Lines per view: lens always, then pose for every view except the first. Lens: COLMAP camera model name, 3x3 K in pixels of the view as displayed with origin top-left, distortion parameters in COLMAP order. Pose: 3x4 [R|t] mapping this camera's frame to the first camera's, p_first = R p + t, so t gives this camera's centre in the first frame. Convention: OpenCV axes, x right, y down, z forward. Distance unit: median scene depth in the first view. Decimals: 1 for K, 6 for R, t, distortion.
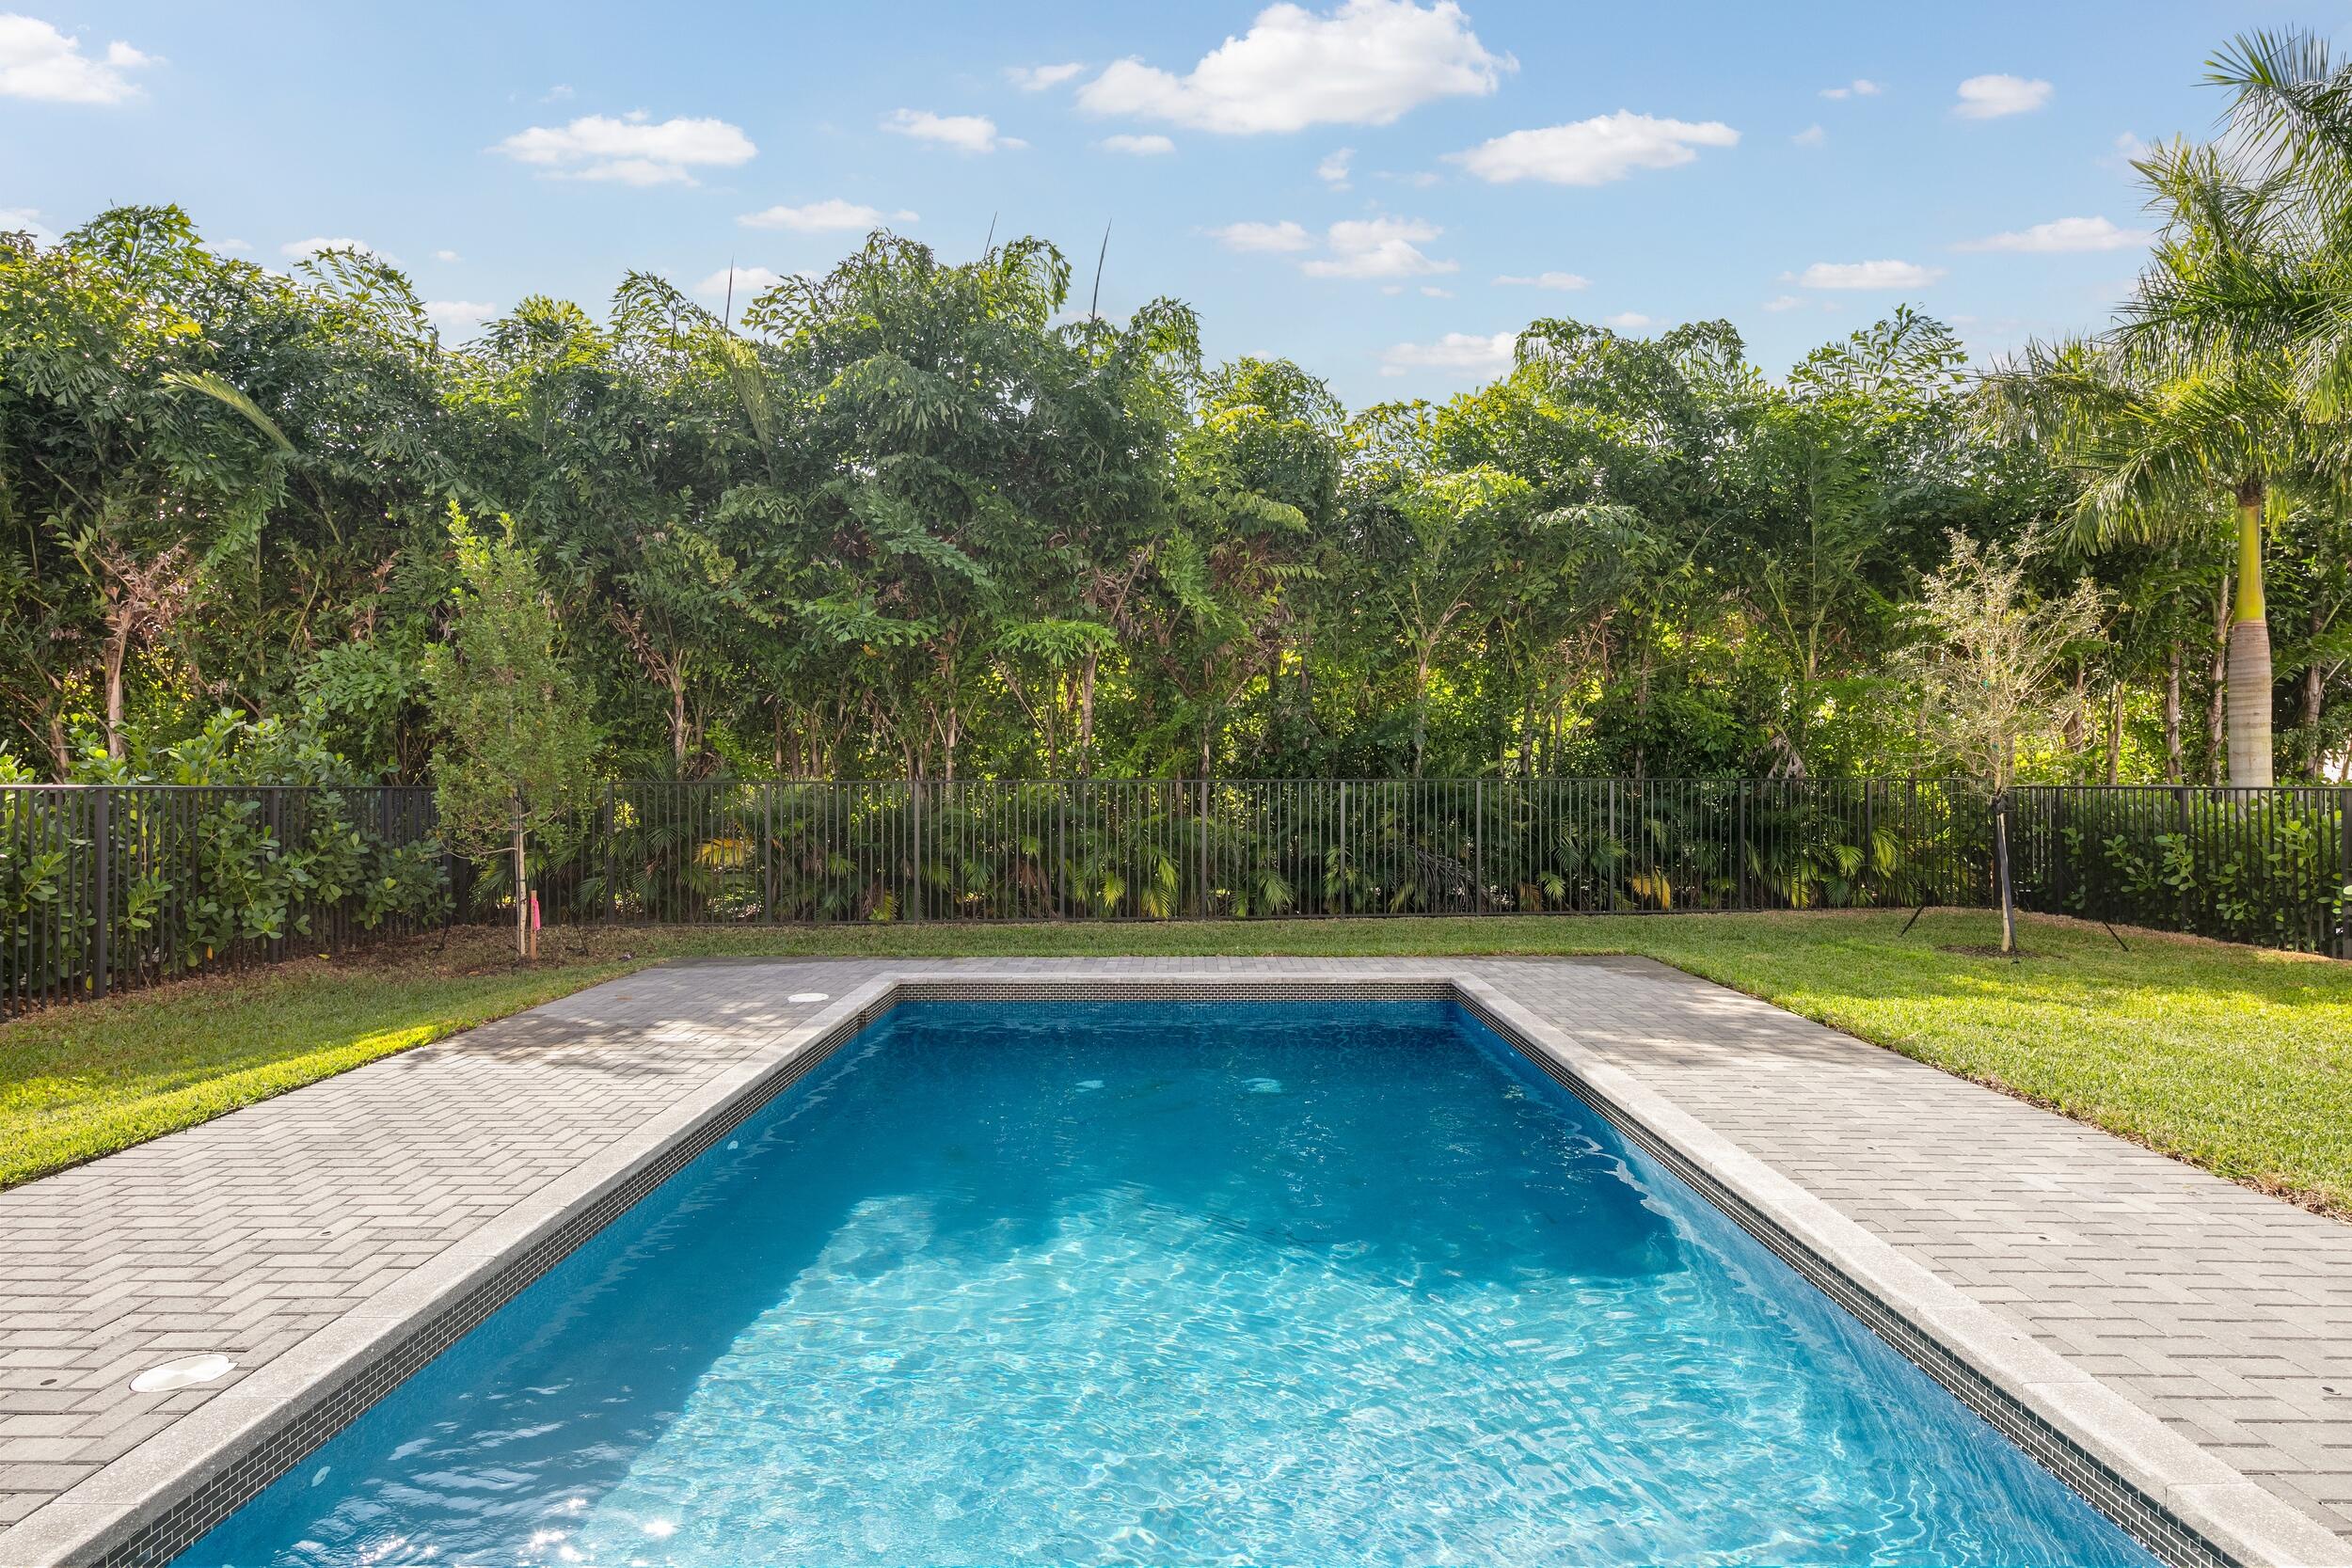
lens RADIAL K [[1152.5, 0, 1169.3], [0, 1152.5, 789.7], [0, 0, 1]] dist [-0.001587, 0.000517]
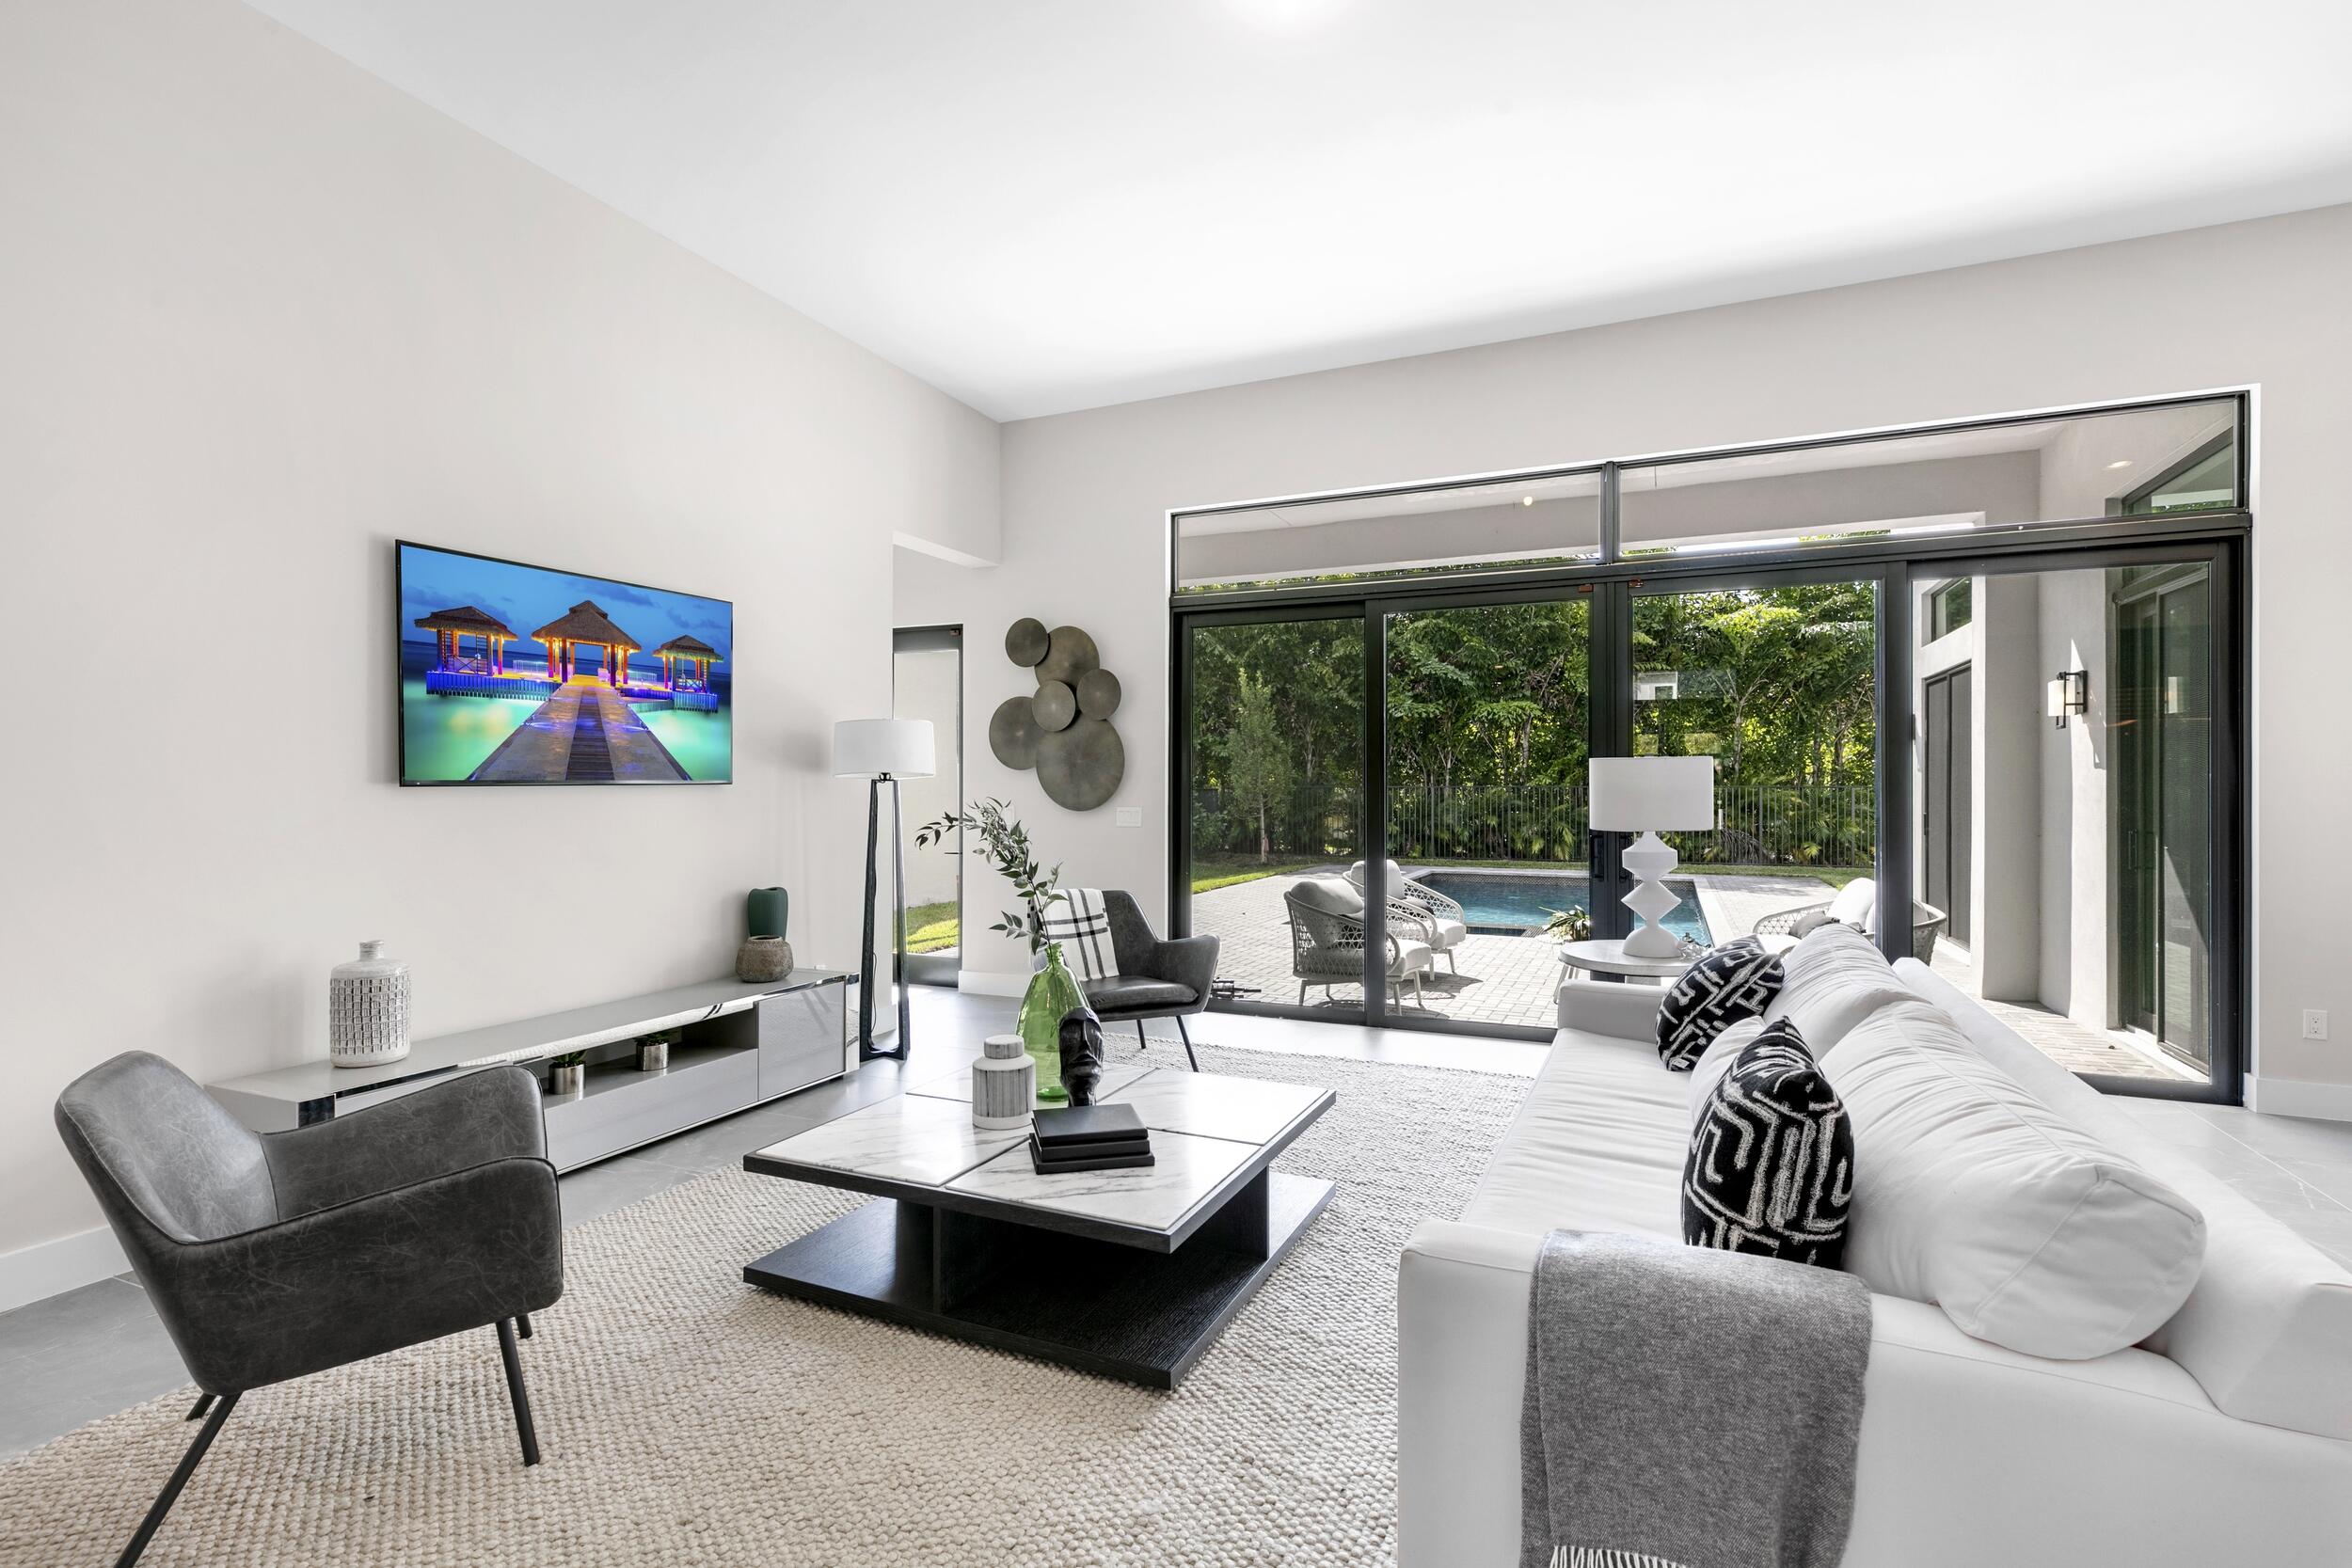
lens RADIAL K [[1068.7, 0, 1190.6], [0, 1068.7, 788.1], [0, 0, 1]] dist [0.003152, 0.000378]
pose [[0.920429, 0.002200, -0.390904, 0.104406], [-0.005484, 0.999958, -0.007285, 0.009997], [0.390872, 0.008849, 0.920402, -0.771372]]
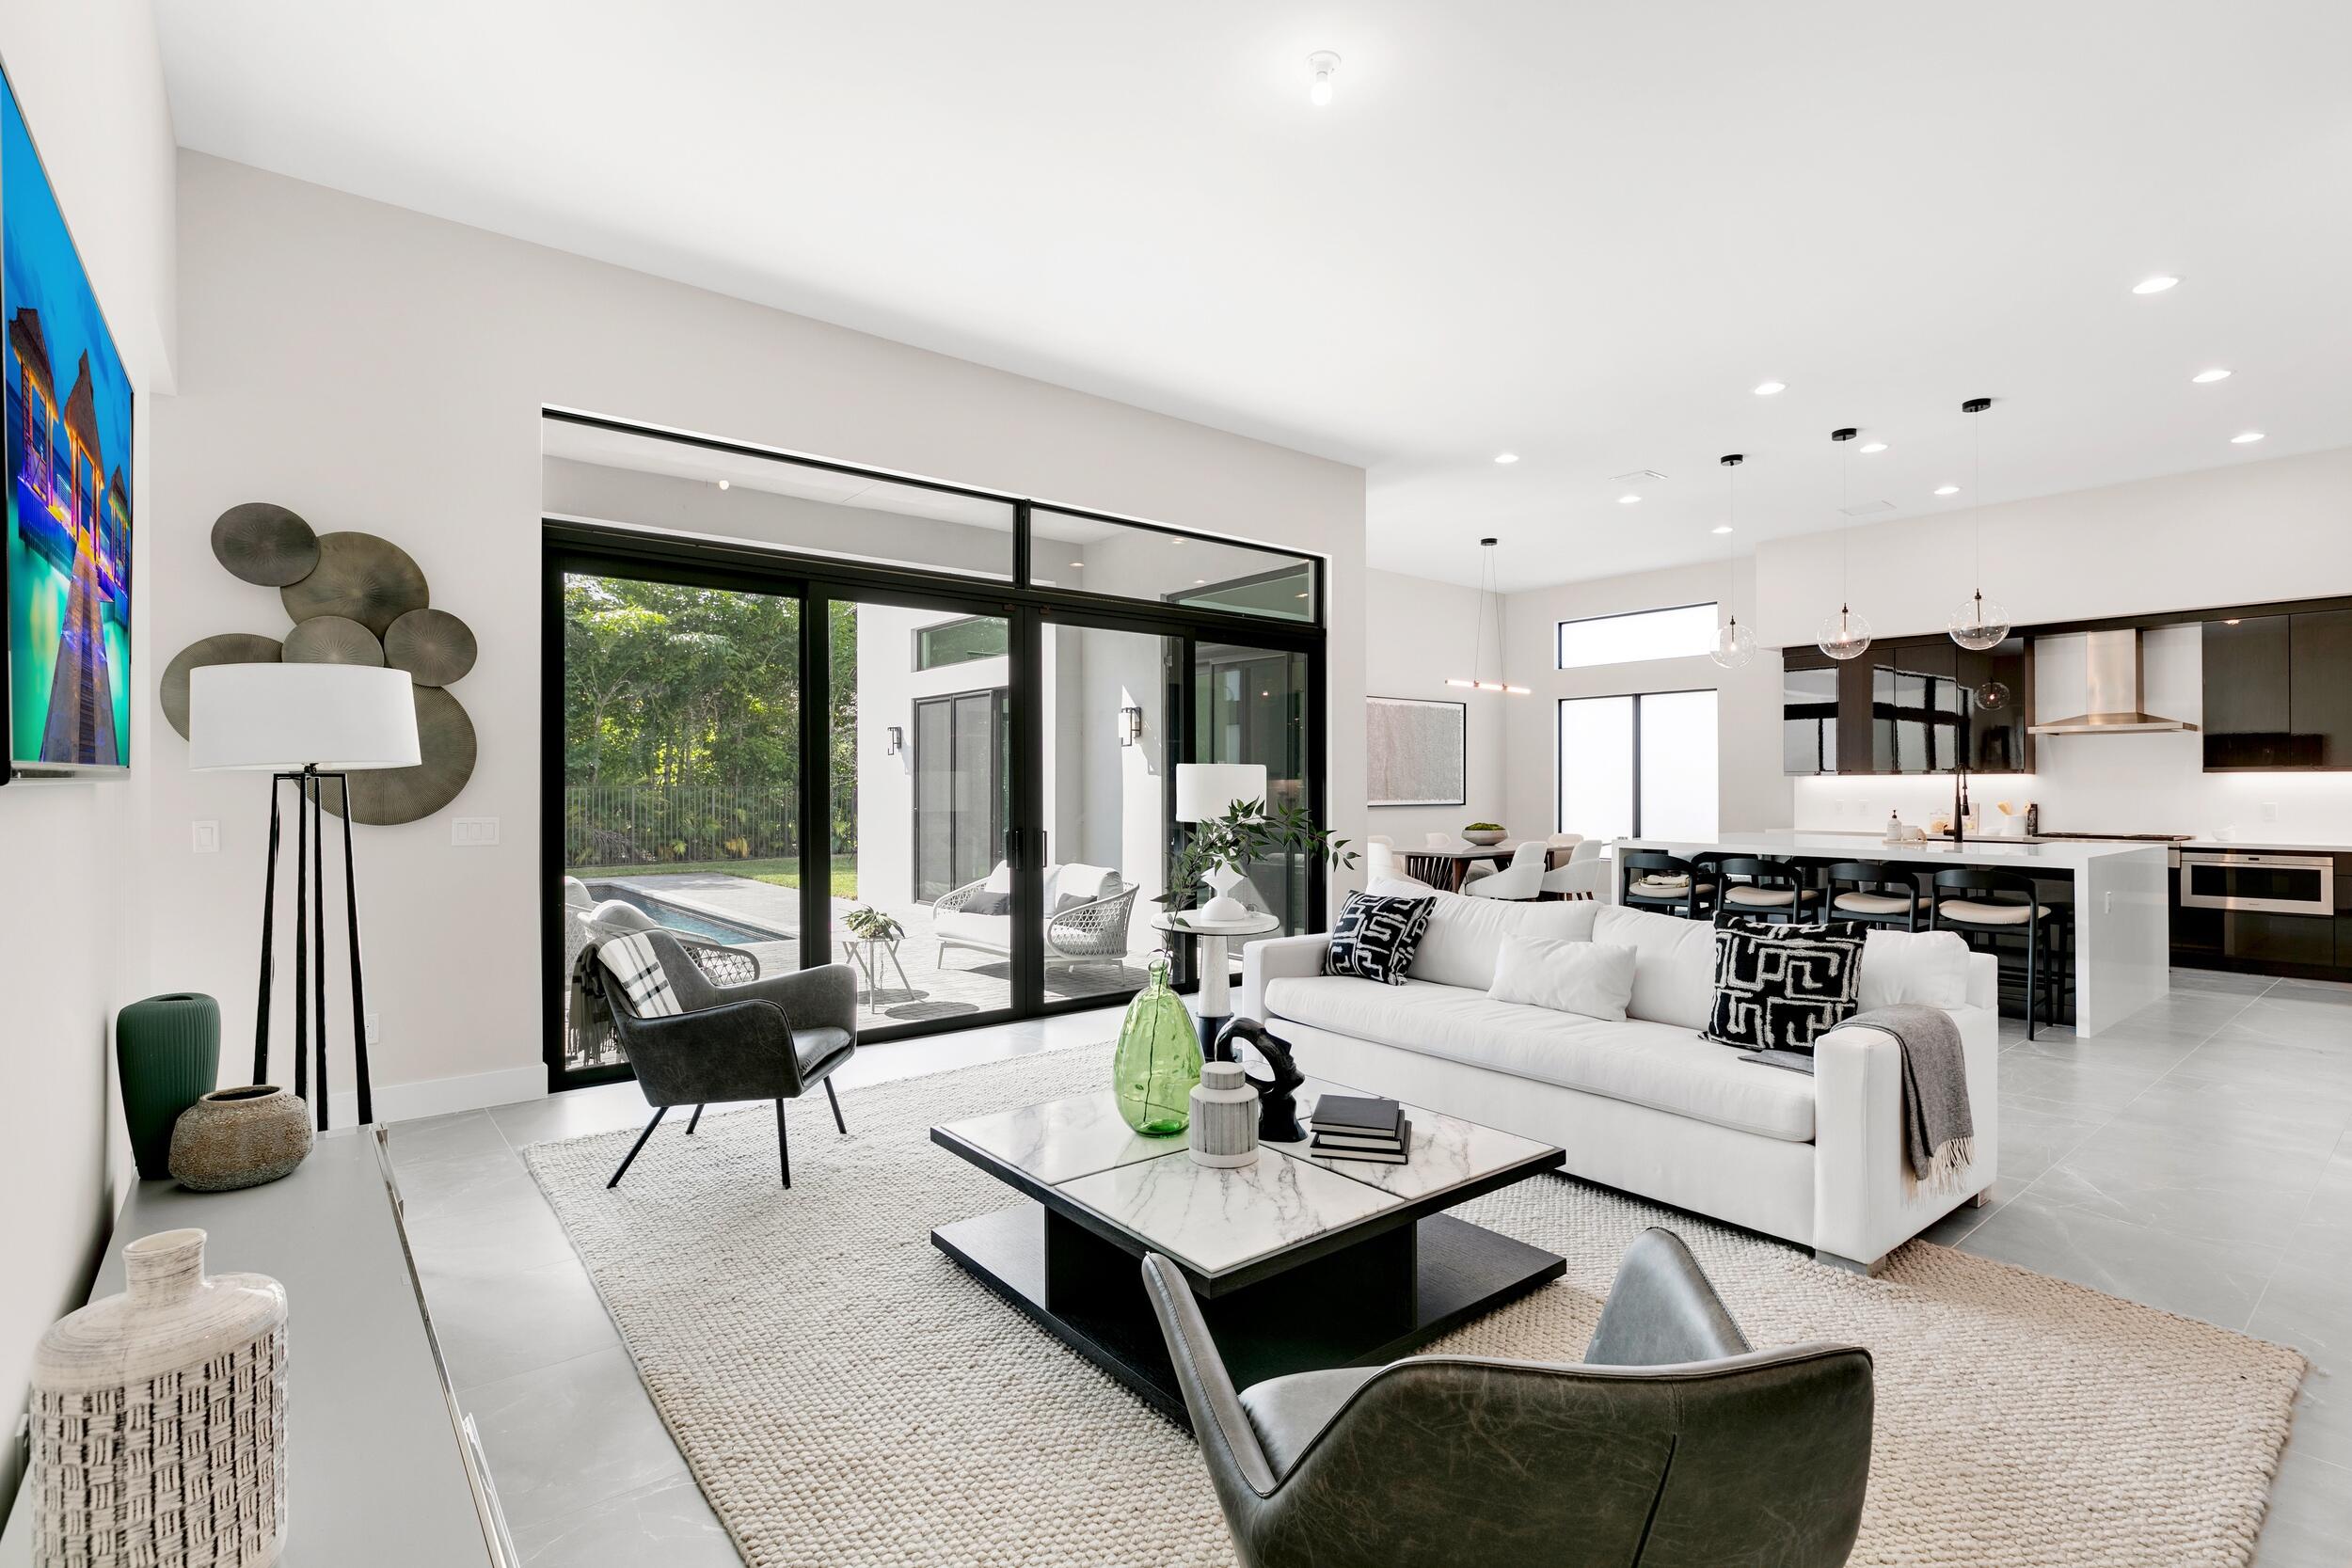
lens RADIAL K [[1090.0, 0, 1160.8], [0, 1090.0, 788.8], [0, 0, 1]] dist [-0.000346, -0.000415]
pose [[0.776470, 0.001428, 0.630152, -0.141188], [0.004434, 0.999960, -0.007730, 0.010098], [-0.630138, 0.008796, 0.776433, -0.735934]]
